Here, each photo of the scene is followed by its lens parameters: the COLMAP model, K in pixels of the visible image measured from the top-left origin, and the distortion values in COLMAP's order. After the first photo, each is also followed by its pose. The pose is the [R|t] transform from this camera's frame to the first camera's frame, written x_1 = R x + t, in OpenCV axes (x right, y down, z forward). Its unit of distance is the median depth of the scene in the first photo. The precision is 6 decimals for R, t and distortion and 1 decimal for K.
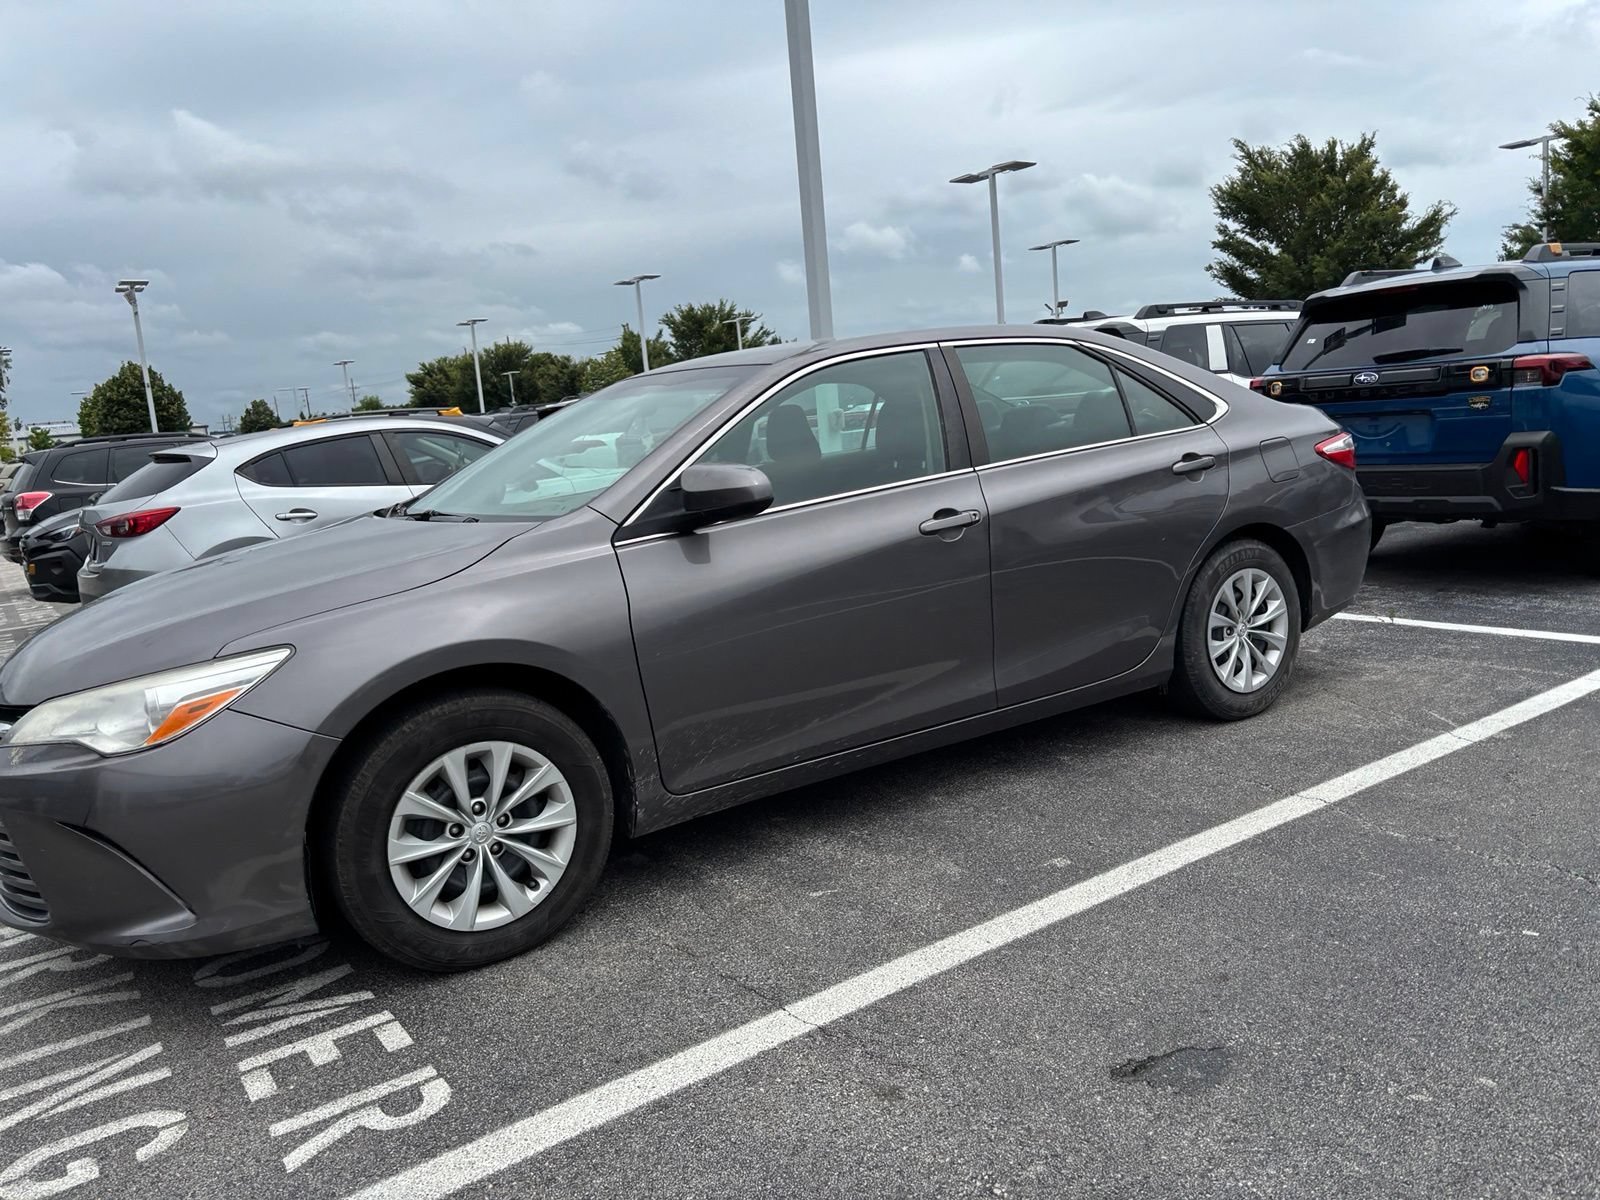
lens RADIAL K [[1199.3, 0, 802.6], [0, 1199.3, 582.4], [0, 0, 1]] dist [0.037357, -0.045317]
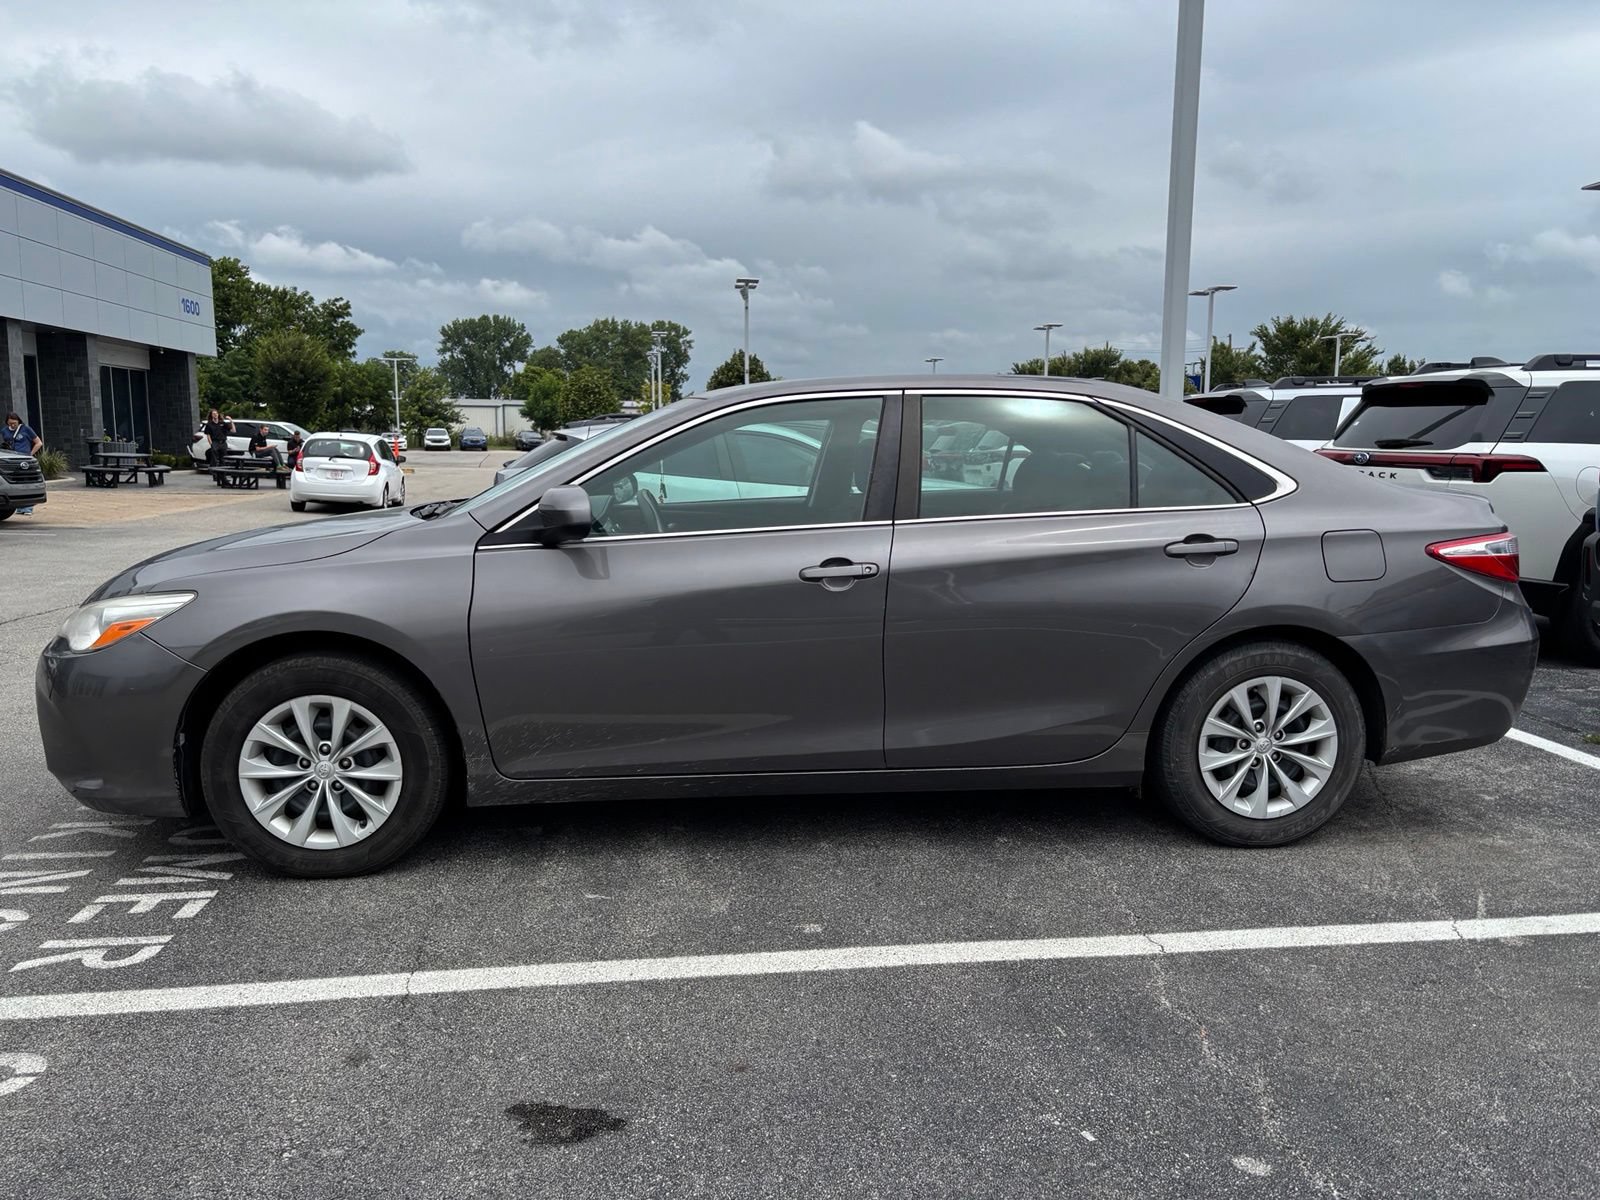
lens RADIAL K [[1198.7, 0, 815.6], [0, 1198.7, 599.6], [0, 0, 1]] dist [0.037505, -0.038577]
pose [[0.886561, 0.148059, -0.438278, 0.559138], [-0.143656, 0.988675, 0.043403, -0.069663], [0.439741, 0.024482, 0.897791, 0.106367]]
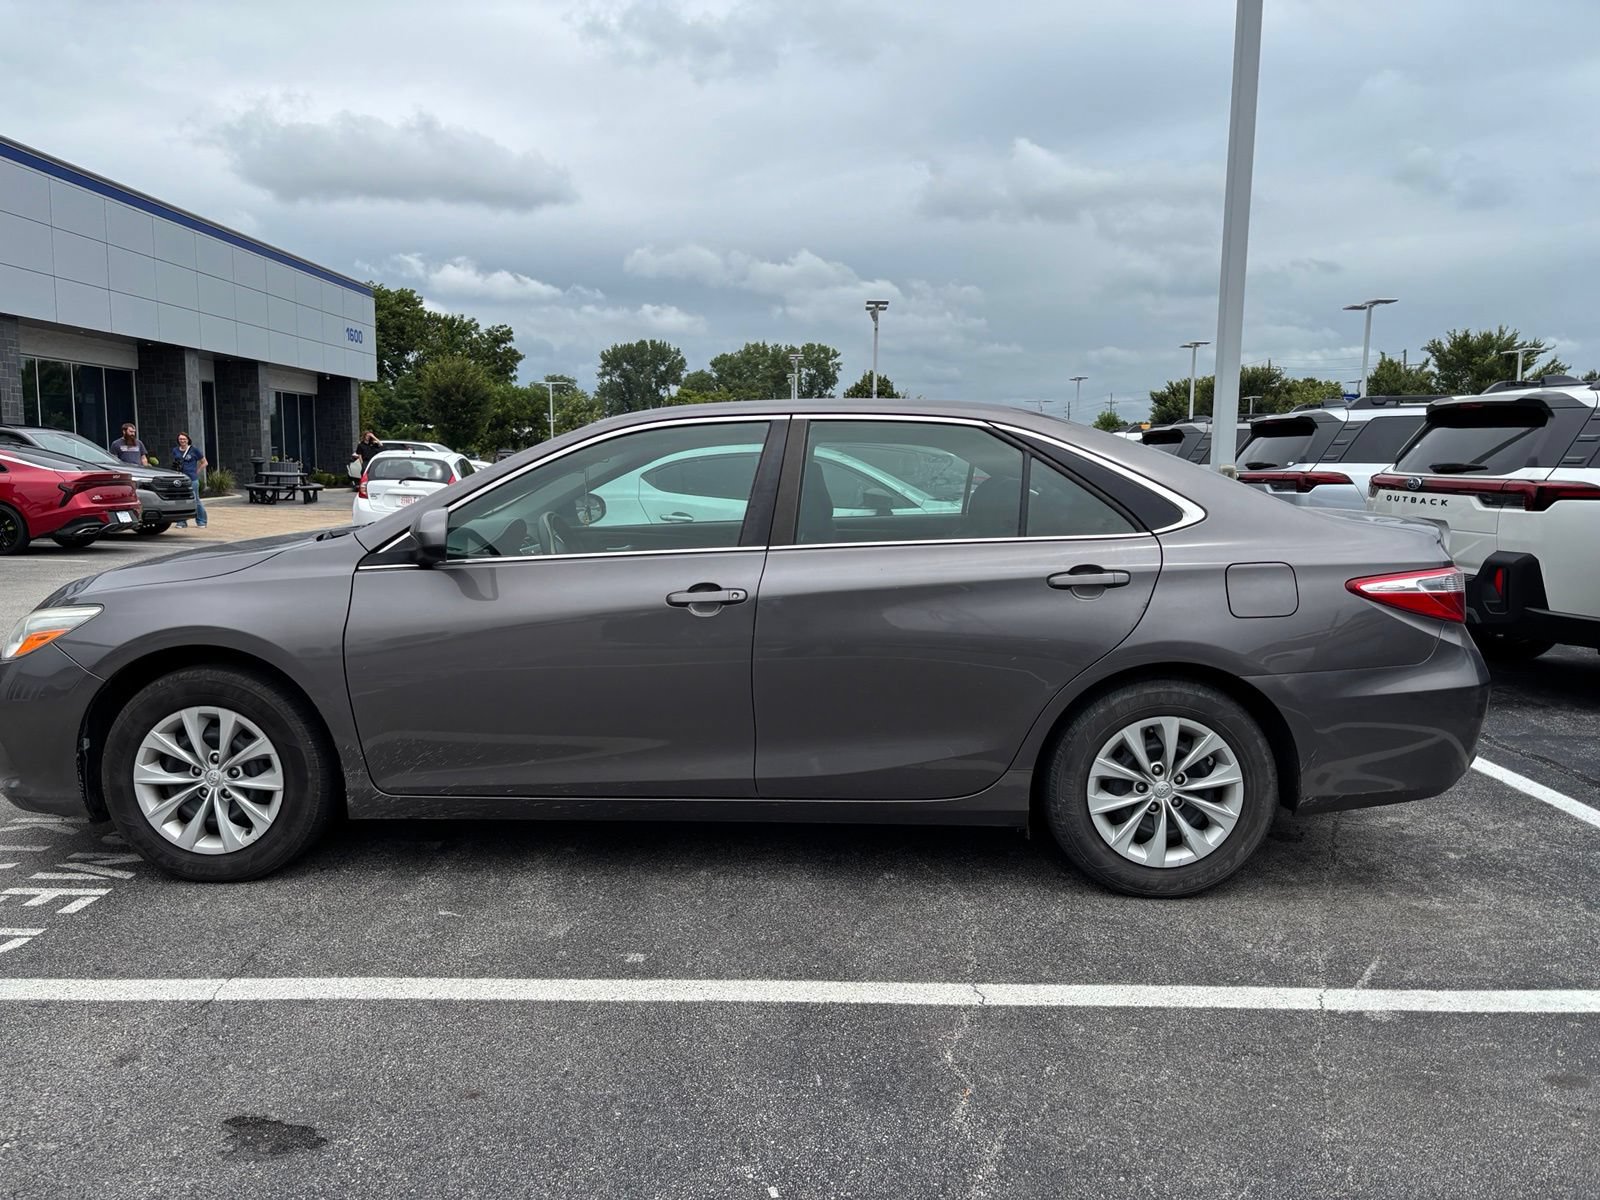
lens RADIAL K [[1202.5, 0, 800.0], [0, 1202.5, 600.0], [0, 0, 1]] dist [0.039712, -0.048055]
pose [[0.816635, 0.156262, -0.555599, 0.754208], [-0.156807, 0.986511, 0.046977, -0.109255], [0.555445, 0.048758, 0.830122, 0.232703]]
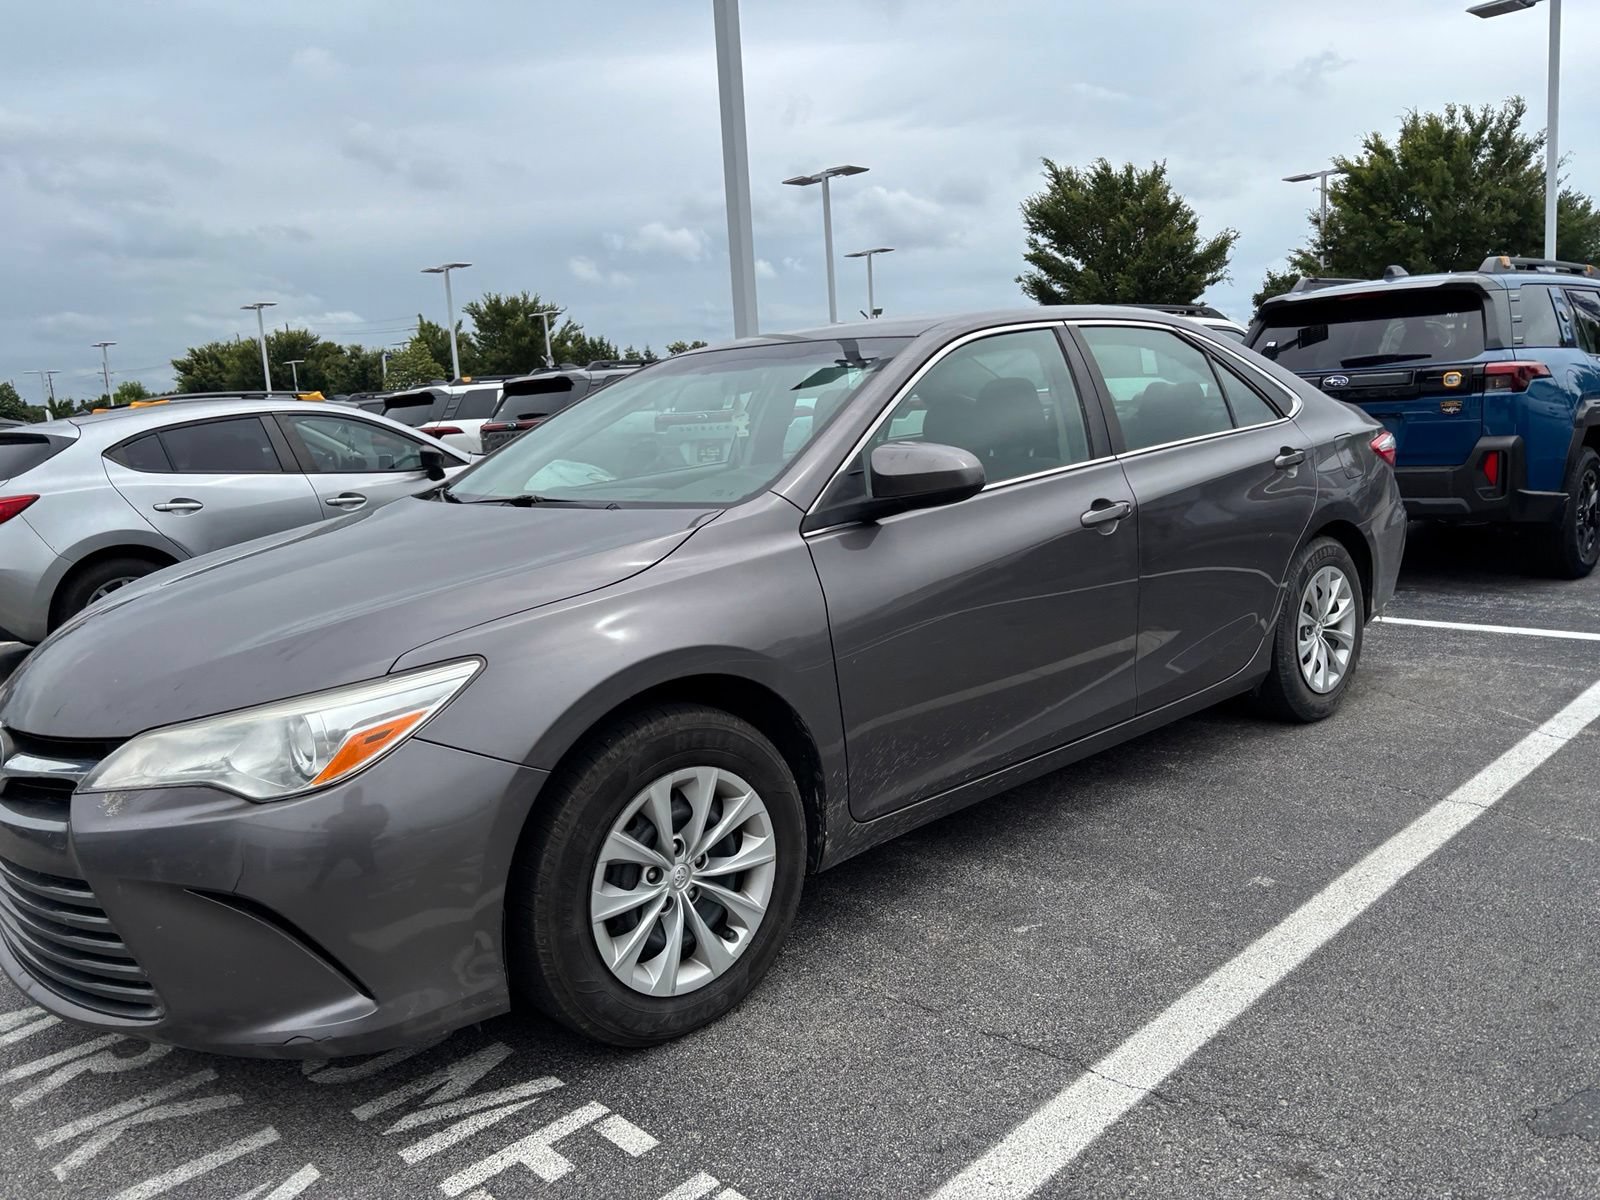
lens RADIAL K [[1199.3, 0, 802.6], [0, 1199.3, 582.4], [0, 0, 1]] dist [0.037357, -0.045317]
pose [[0.985957, -0.000163, 0.166997, -0.267502], [0.000459, 0.999998, -0.001737, 0.003797], [-0.166996, 0.001789, 0.985956, 0.132945]]
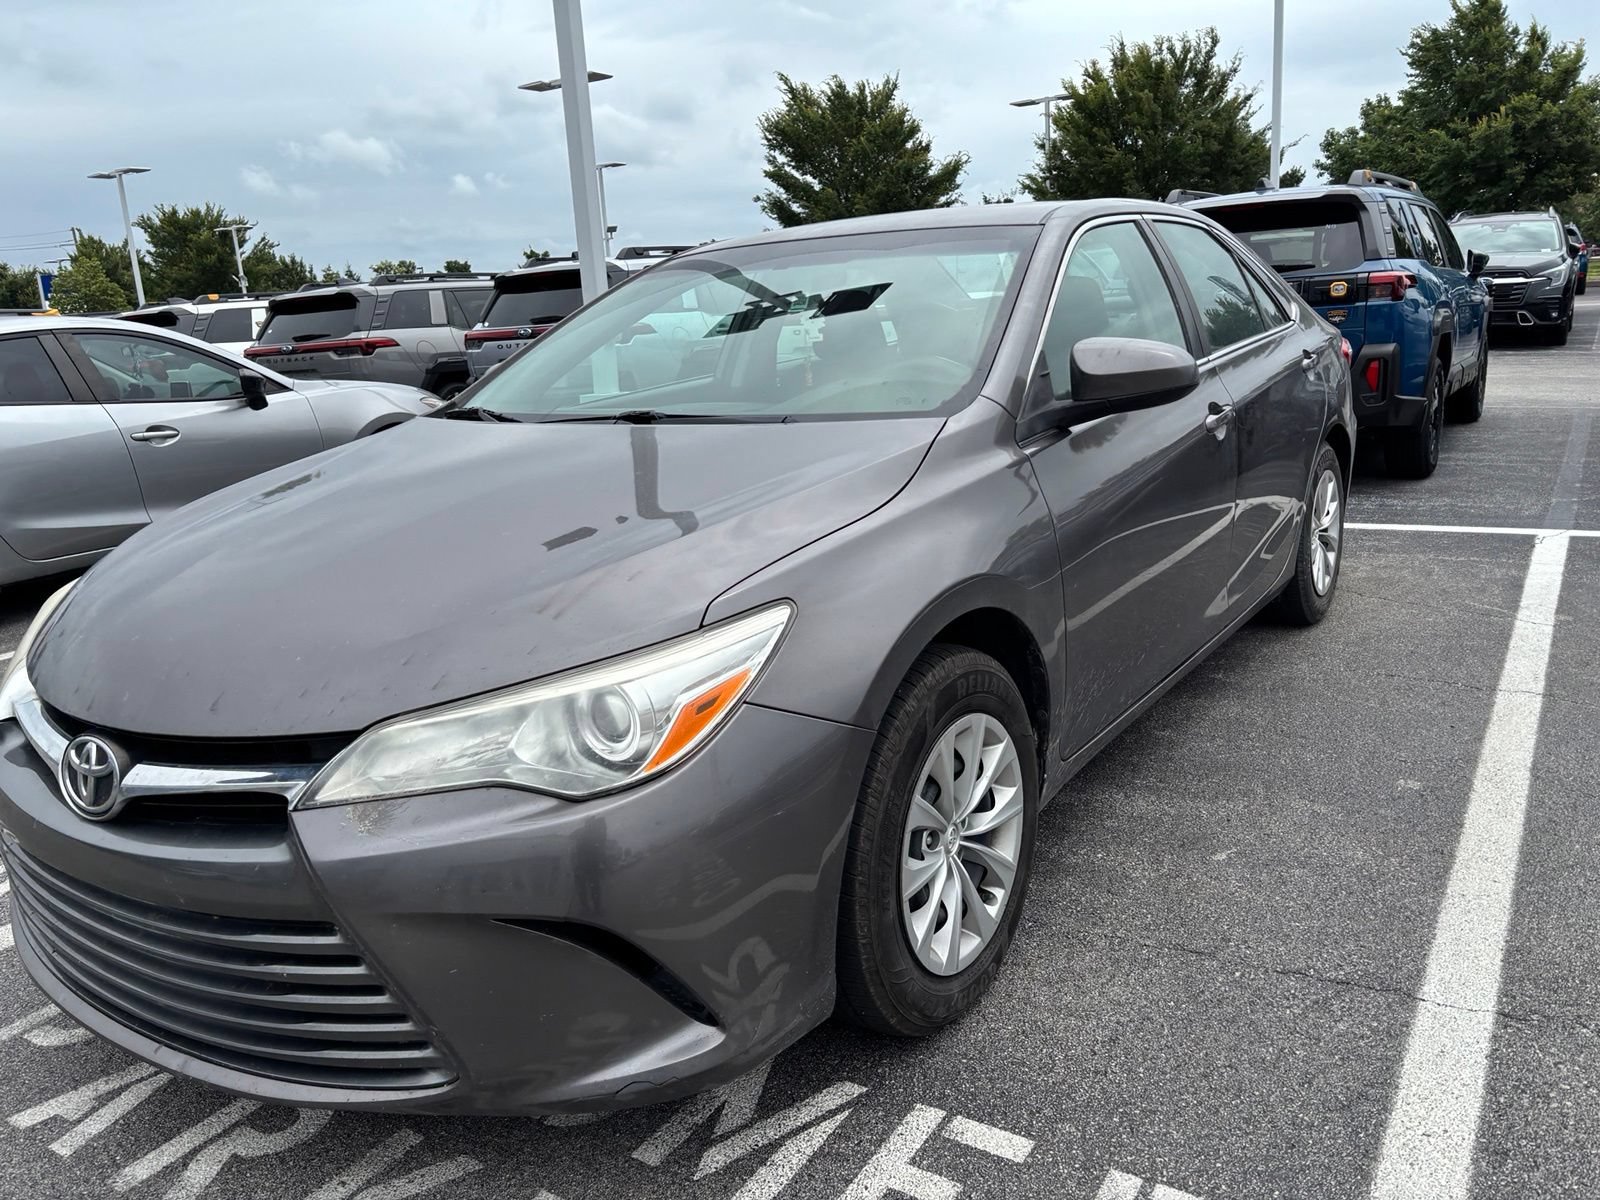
lens RADIAL K [[1210.6, 0, 798.2], [0, 1210.6, 594.6], [0, 0, 1]] dist [0.010173, 0.004014]
pose [[0.924468, -0.063749, 0.375892, -0.515454], [0.039802, 0.996672, 0.071141, 0.002745], [-0.379177, -0.050807, 0.923928, 0.300390]]
